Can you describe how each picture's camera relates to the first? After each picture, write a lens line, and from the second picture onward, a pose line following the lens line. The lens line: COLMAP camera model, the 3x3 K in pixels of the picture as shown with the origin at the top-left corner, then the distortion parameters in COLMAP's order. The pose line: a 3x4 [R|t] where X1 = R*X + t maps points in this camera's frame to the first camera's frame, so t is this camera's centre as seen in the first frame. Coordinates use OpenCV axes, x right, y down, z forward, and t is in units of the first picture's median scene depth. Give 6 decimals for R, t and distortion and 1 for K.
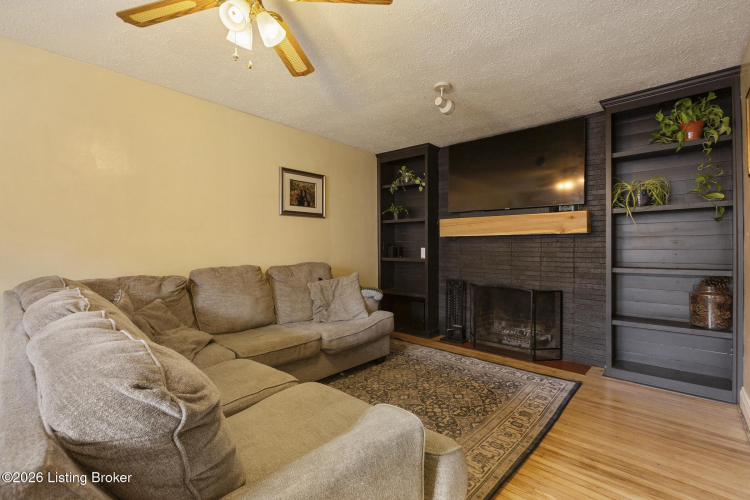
lens RADIAL K [[339.2, 0, 376.8], [0, 339.2, 249.5], [0, 0, 1]] dist [0.003501, -0.000149]
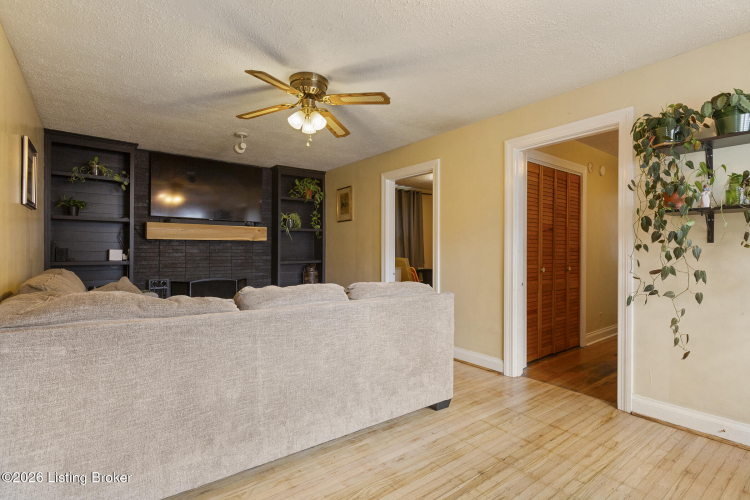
lens RADIAL K [[365.2, 0, 375.3], [0, 365.2, 248.9], [0, 0, 1]] dist [-0.002855, -0.000484]
pose [[0.182090, -0.001020, 0.983281, -0.980263], [-0.002810, 0.999995, 0.001558, -0.013768], [-0.983278, -0.003047, 0.182087, 0.157578]]
